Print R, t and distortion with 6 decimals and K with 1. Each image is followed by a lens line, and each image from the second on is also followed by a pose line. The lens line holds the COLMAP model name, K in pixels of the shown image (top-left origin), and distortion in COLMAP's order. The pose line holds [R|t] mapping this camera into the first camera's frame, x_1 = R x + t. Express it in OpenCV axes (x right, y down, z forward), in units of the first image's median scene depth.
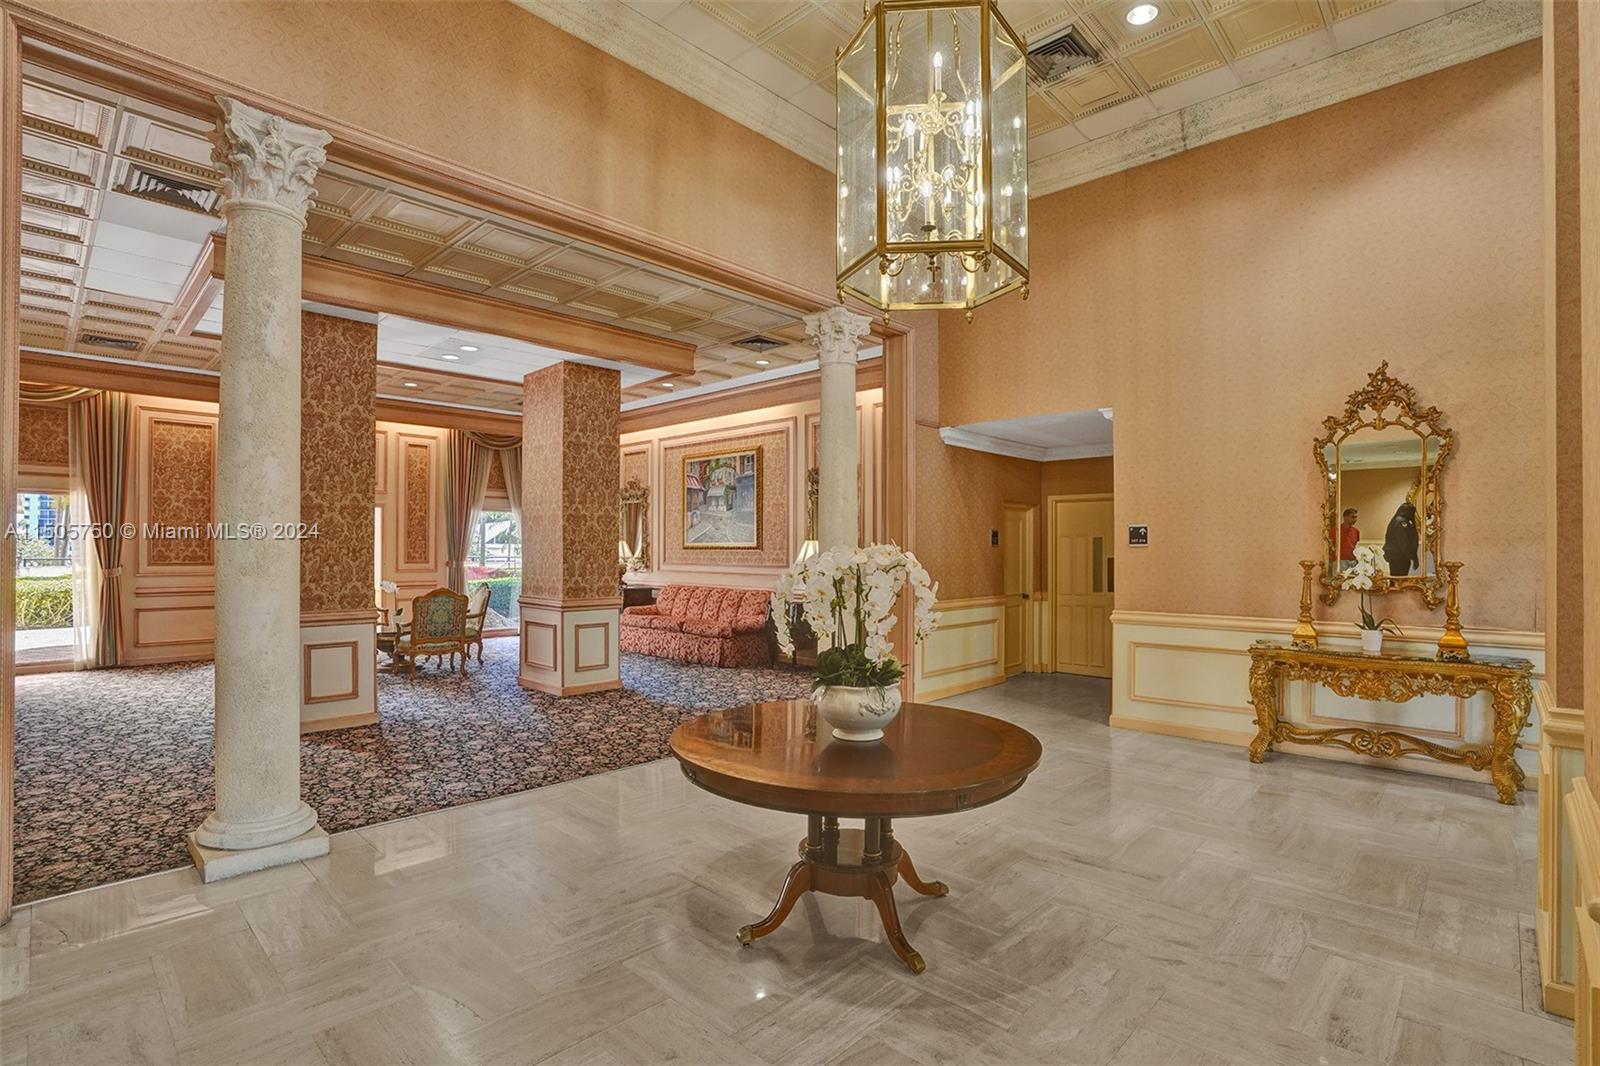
lens RADIAL K [[761.2, 0, 802.3], [0, 761.2, 546.7], [0, 0, 1]] dist [-0.065716, 0.026476]
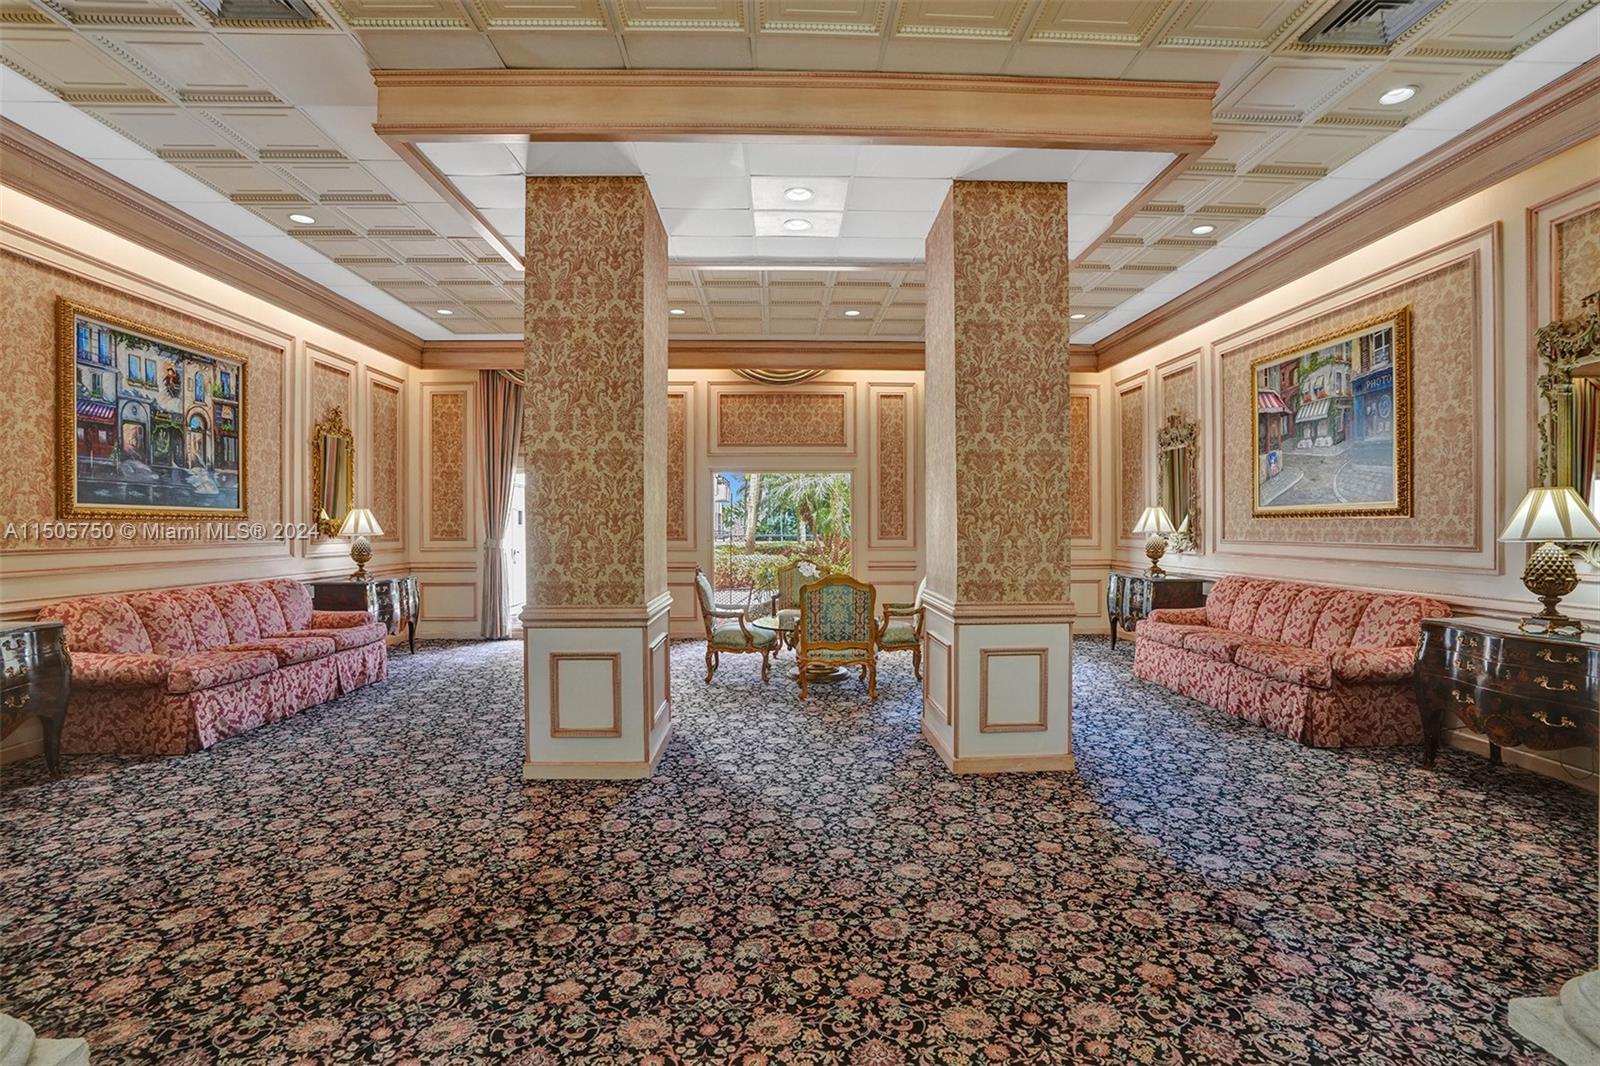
lens RADIAL K [[761.2, 0, 804.3], [0, 761.2, 533.8], [0, 0, 1]] dist [-0.065716, 0.026476]
pose [[0.717981, -0.000505, -0.696063, -0.002661], [0.008546, 0.999931, 0.008090, 0.009028], [0.696010, -0.011757, 0.717936, 0.361236]]
